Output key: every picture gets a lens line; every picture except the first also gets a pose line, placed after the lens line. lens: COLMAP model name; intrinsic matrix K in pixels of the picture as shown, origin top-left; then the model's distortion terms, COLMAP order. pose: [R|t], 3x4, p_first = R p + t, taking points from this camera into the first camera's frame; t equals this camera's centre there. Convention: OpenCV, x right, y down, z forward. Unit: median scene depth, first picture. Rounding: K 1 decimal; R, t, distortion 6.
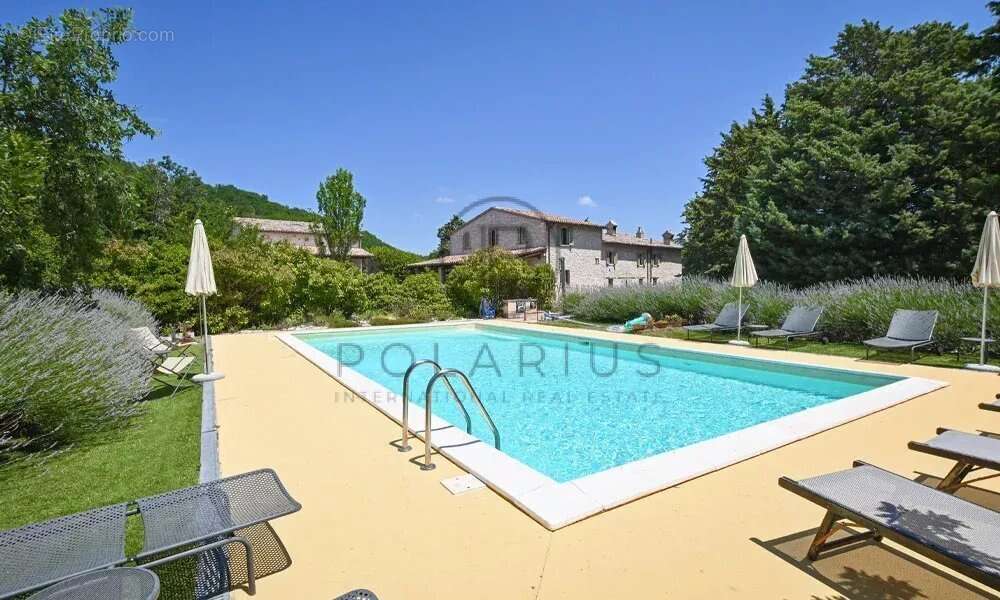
lens RADIAL K [[480.8, 0, 501.8], [0, 480.8, 294.9], [0, 0, 1]] dist [-0.018601, 0.000111]
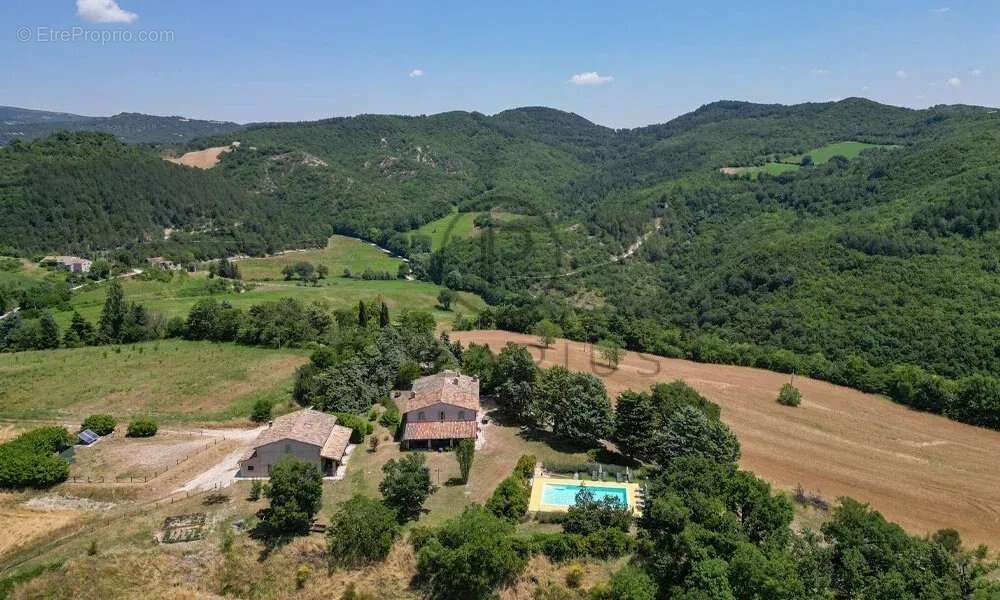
lens RADIAL K [[725.9, 0, 500.8], [0, 725.9, 289.7], [0, 0, 1]] dist [0.076757, -0.079308]
pose [[0.633184, -0.165100, 0.756188, -3.461457], [0.012588, 0.979052, 0.203219, -2.075675], [-0.773899, -0.119156, 0.621999, -1.795270]]
